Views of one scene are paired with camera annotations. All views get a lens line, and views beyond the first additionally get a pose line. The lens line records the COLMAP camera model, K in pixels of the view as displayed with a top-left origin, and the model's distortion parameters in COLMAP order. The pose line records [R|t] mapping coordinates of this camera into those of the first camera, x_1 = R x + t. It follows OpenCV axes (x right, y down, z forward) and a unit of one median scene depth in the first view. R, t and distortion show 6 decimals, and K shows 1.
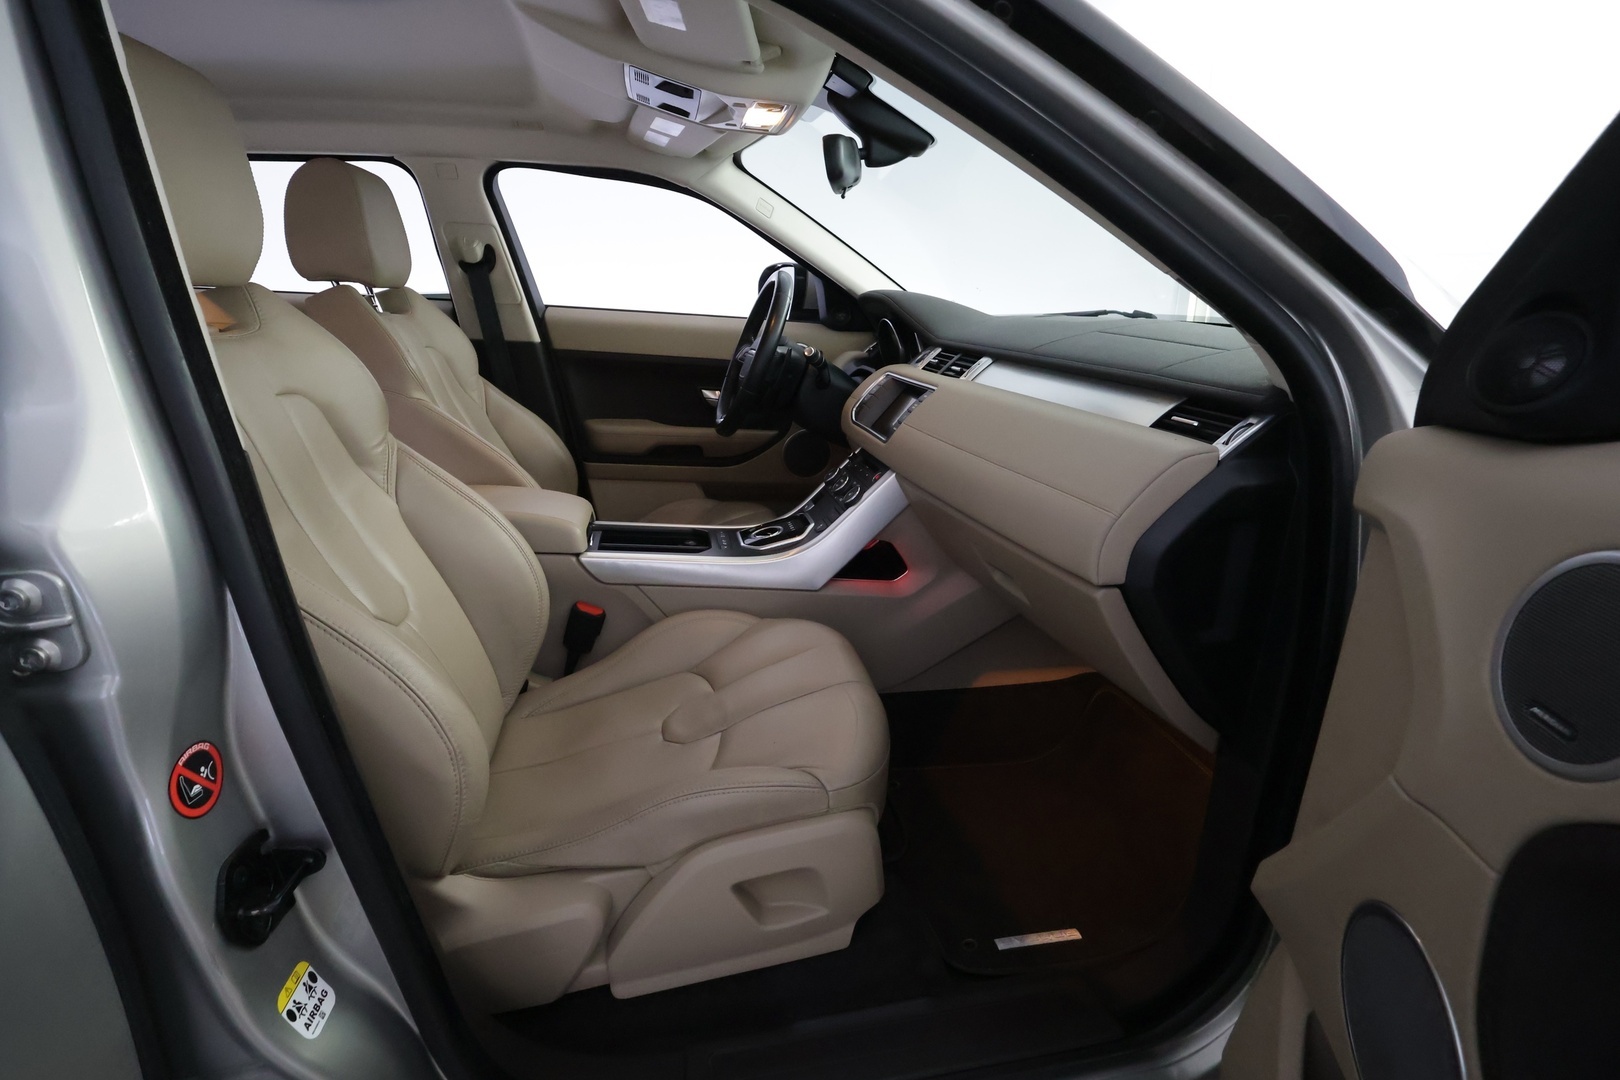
lens RADIAL K [[732.1, 0, 808.9], [0, 732.1, 541.7], [0, 0, 1]] dist [-0.012612, -0.001146]
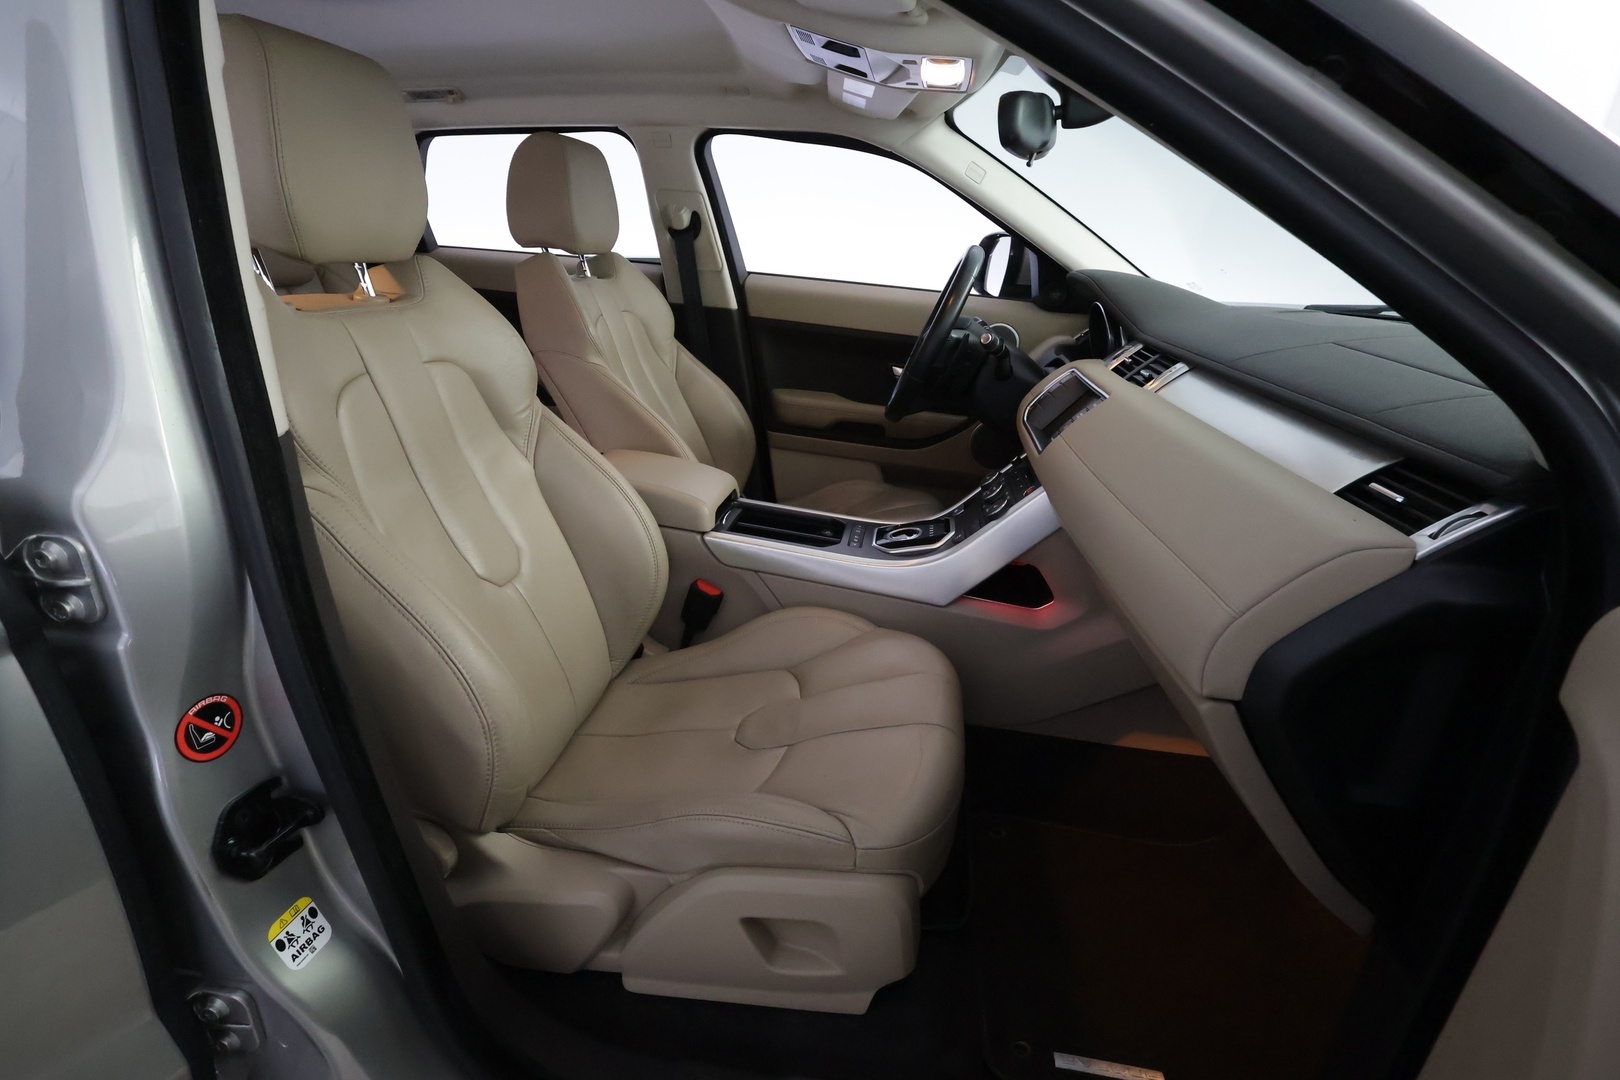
lens RADIAL K [[732.1, 0, 811.4], [0, 732.1, 542.1], [0, 0, 1]] dist [-0.012612, -0.001146]
pose [[0.942679, 0.142908, -0.301551, 0.154437], [-0.127406, 0.989337, 0.070572, -0.072003], [0.308421, -0.028108, 0.950835, 0.108842]]
